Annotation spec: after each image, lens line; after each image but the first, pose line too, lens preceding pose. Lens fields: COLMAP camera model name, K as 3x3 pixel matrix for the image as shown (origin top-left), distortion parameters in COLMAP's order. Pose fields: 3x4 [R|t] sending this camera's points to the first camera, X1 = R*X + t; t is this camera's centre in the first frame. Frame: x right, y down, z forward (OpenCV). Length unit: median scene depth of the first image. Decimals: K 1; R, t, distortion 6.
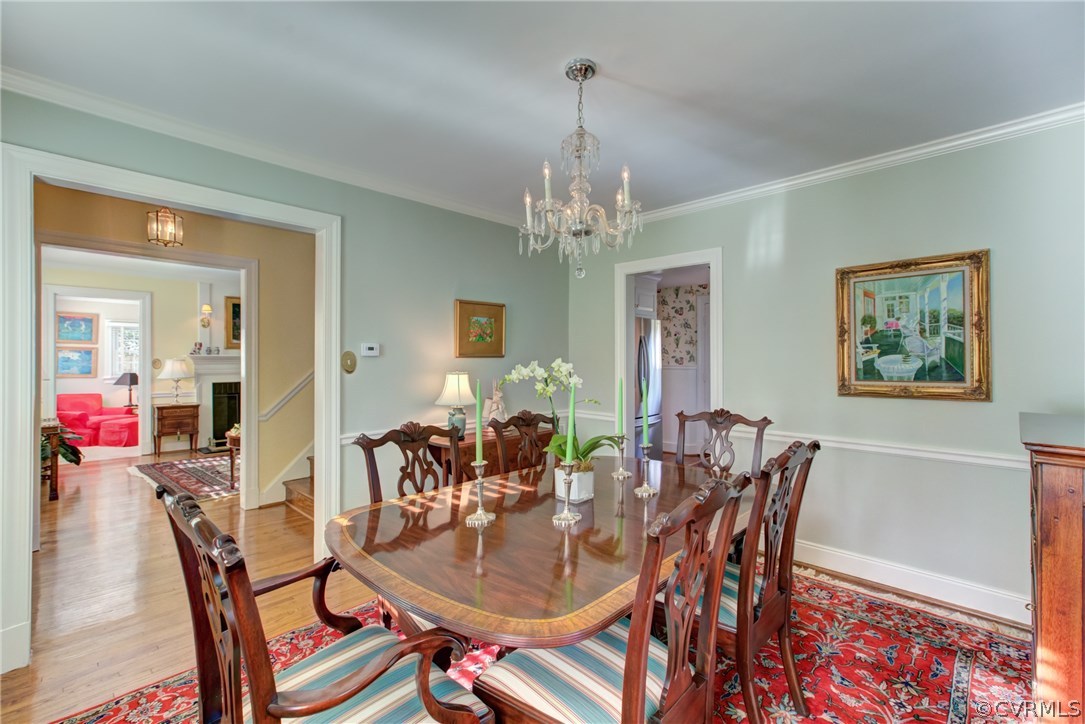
lens RADIAL K [[479.3, 0, 534.0], [0, 479.3, 356.6], [0, 0, 1]] dist [-0.000094, 0.000455]
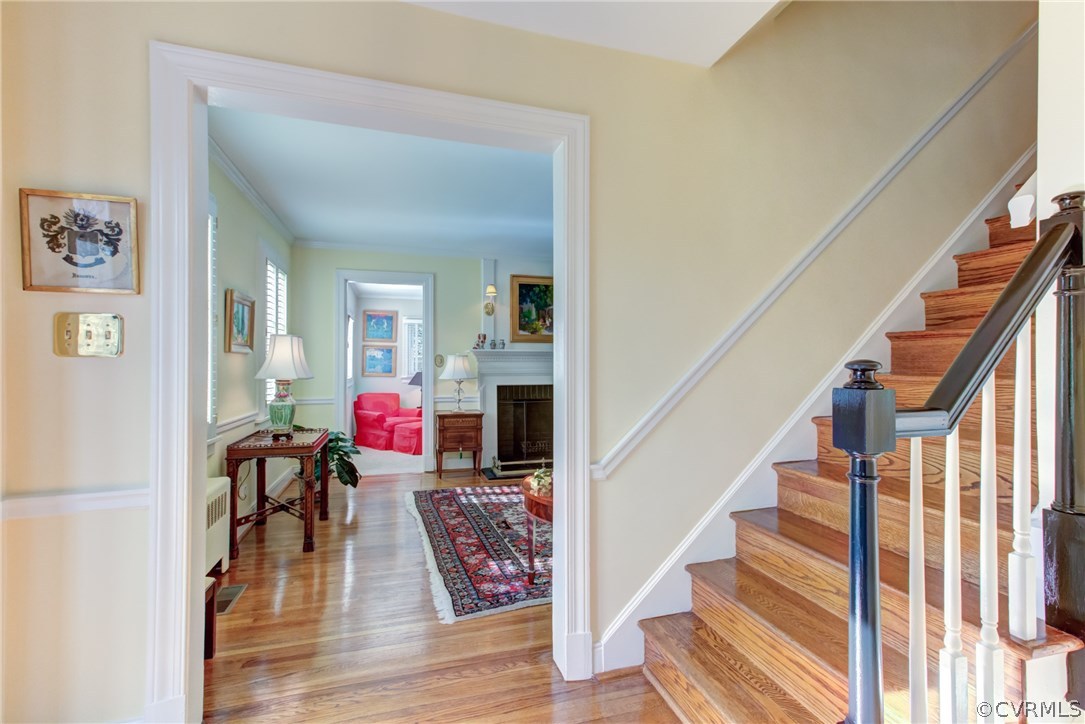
lens RADIAL K [[458.0, 0, 542.5], [0, 458.0, 362.0], [0, 0, 1]] dist [0.002343, 0.000473]
pose [[0.885466, 0.000749, -0.464703, -0.256411], [-0.001214, 0.999999, -0.000702, 0.016906], [0.464702, 0.001186, 0.885466, 0.371011]]
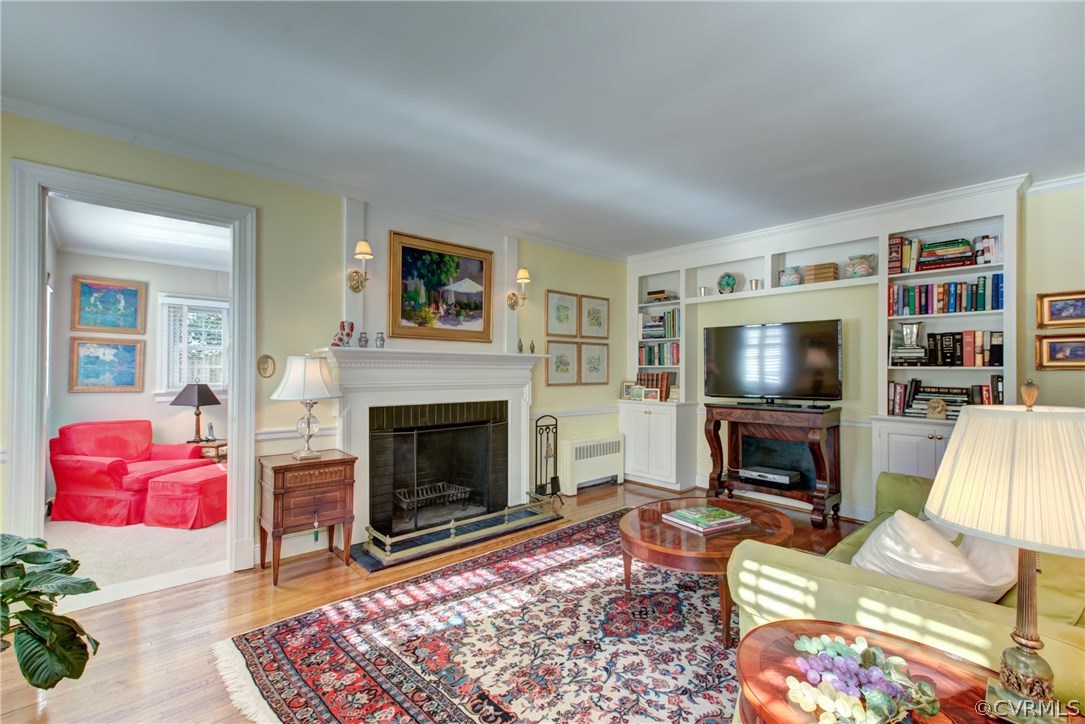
lens RADIAL K [[471.7, 0, 519.2], [0, 471.7, 365.5], [0, 0, 1]] dist [0.009556, 0.000656]
pose [[0.997116, 0.005122, -0.075716, -0.486364], [-0.005655, 0.999961, -0.006836, 0.015536], [0.075678, 0.007245, 0.997106, 0.540275]]
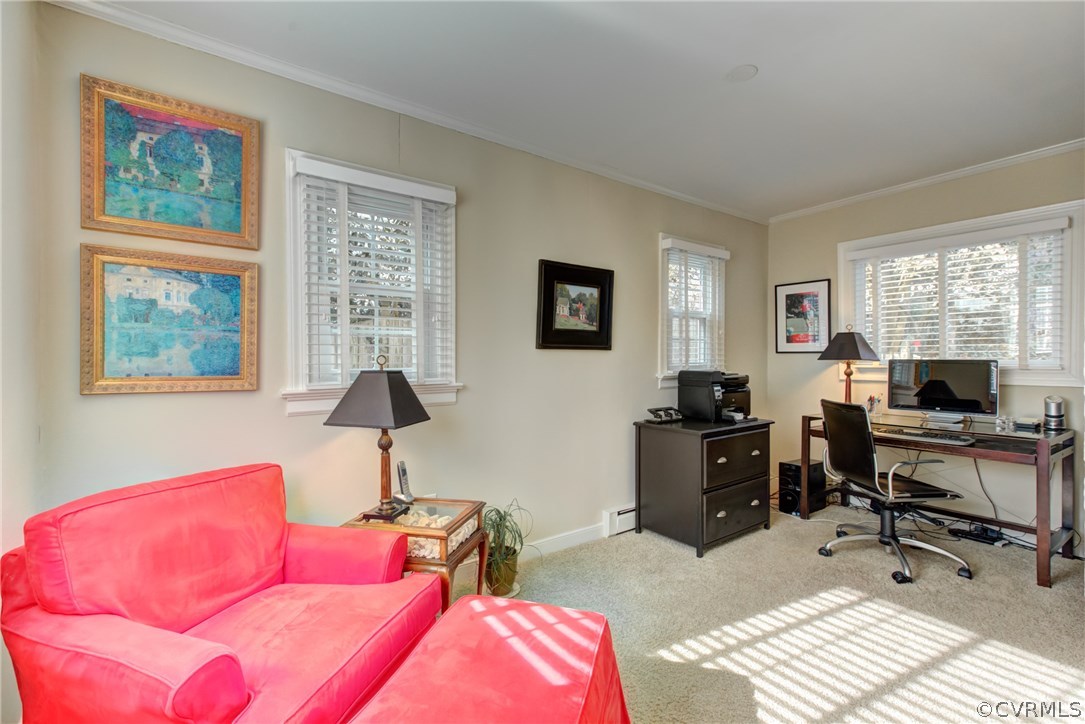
lens RADIAL K [[471.7, 0, 519.2], [0, 471.7, 365.5], [0, 0, 1]] dist [0.009556, 0.000656]
pose [[0.983154, 0.004747, -0.182719, -0.870229], [-0.000841, 0.999770, 0.021450, 0.030535], [0.182779, -0.020935, 0.982931, 0.929177]]
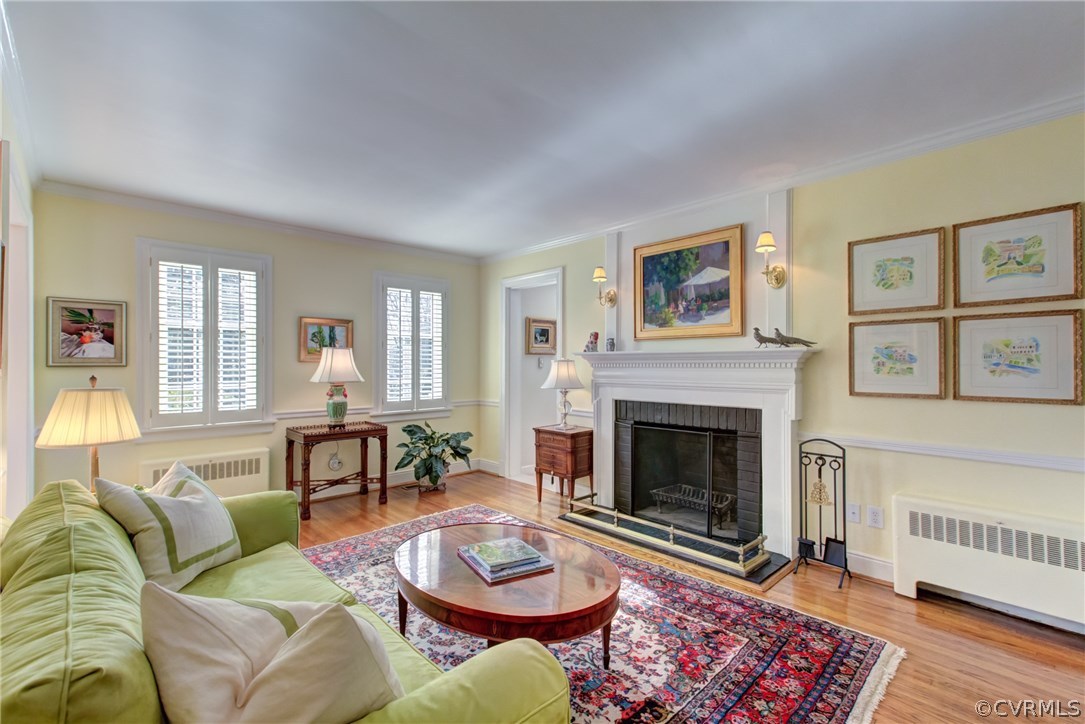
lens RADIAL K [[489.2, 0, 578.9], [0, 489.2, 355.3], [0, 0, 1]] dist [-0.000267, -0.000051]
pose [[0.002642, -0.018610, -0.999823, -0.068106], [0.003593, 0.999821, -0.018600, 0.011498], [0.999990, -0.003543, 0.002708, 0.960304]]
